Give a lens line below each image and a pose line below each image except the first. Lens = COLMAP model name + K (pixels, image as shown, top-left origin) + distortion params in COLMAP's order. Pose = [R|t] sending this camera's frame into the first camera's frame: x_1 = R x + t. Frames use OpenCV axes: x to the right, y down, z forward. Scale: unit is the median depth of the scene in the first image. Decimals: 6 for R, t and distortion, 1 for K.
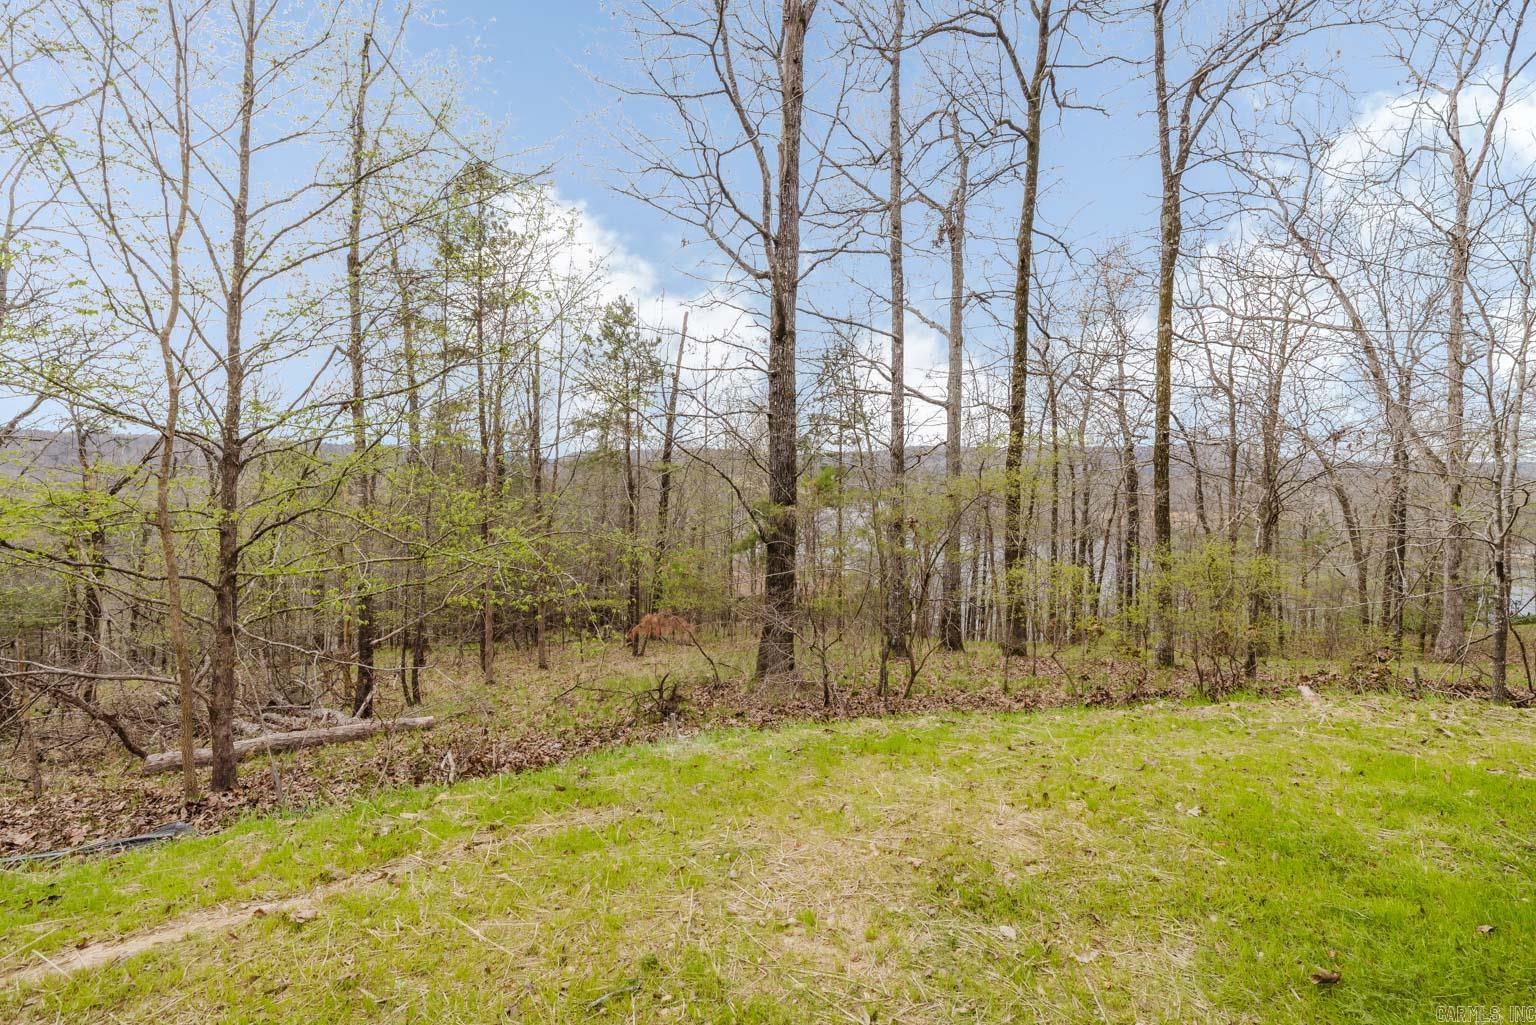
lens RADIAL K [[680.7, 0, 763.9], [0, 680.7, 525.2], [0, 0, 1]] dist [-0.000299, -0.000140]
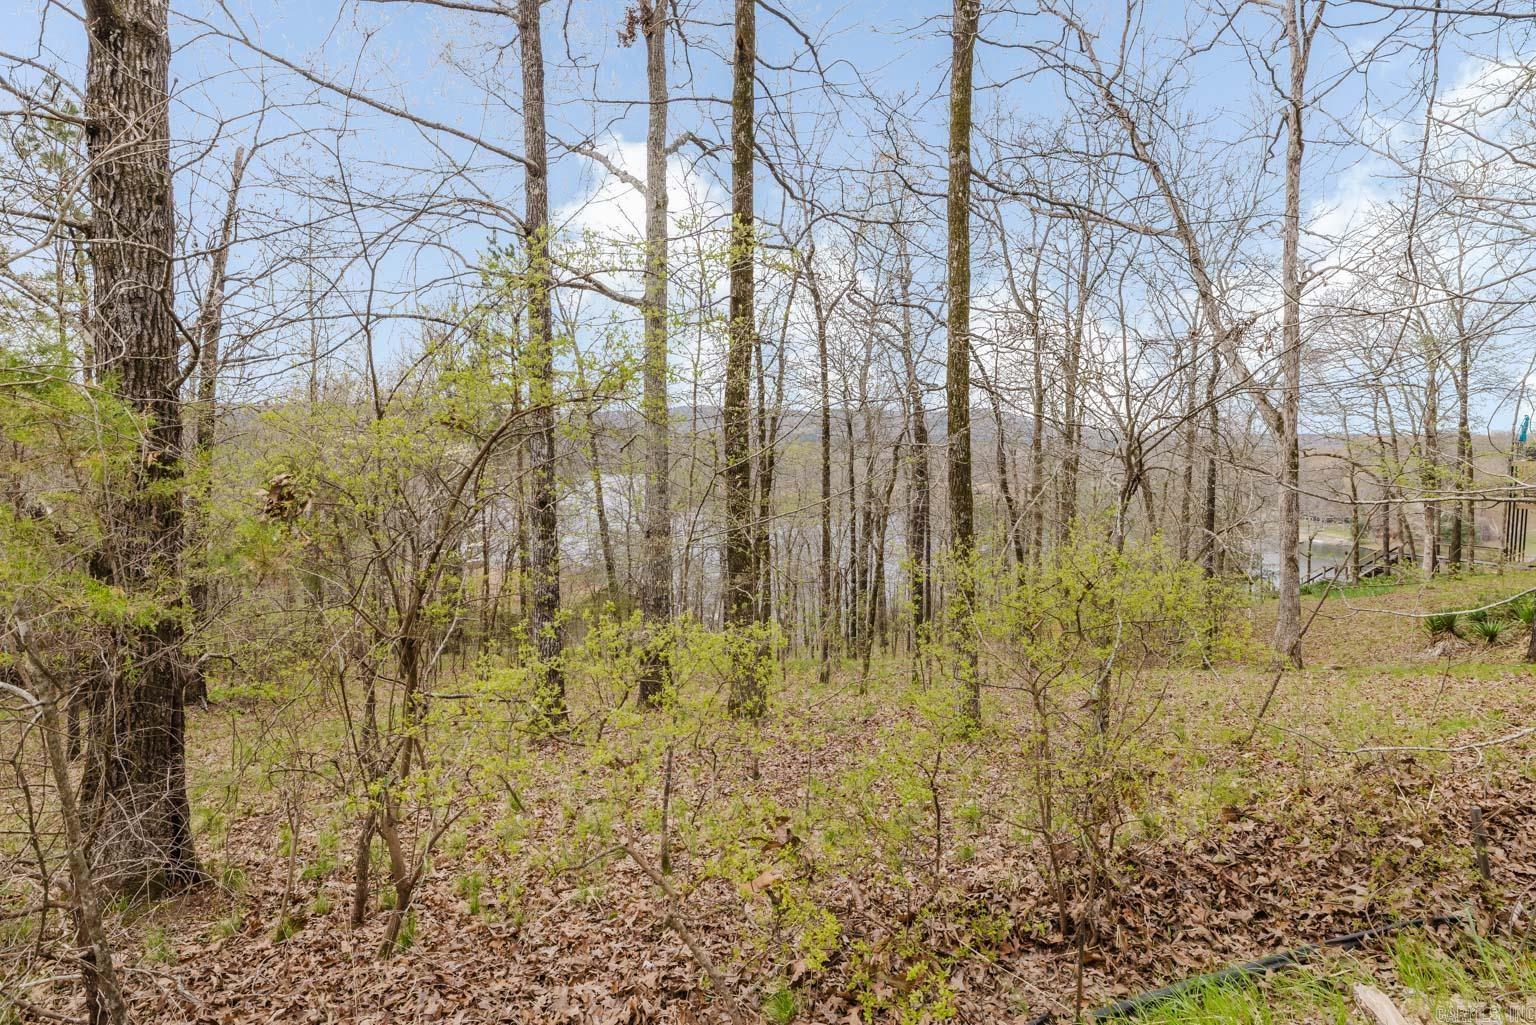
lens RADIAL K [[842.4, 0, 770.4], [0, 842.4, 507.6], [0, 0, 1]] dist [0.003405, 0.000406]
pose [[0.951967, -0.019311, 0.305590, 0.163140], [0.018590, 0.999813, 0.005272, 0.003501], [-0.305635, 0.000662, 0.952149, 0.283552]]
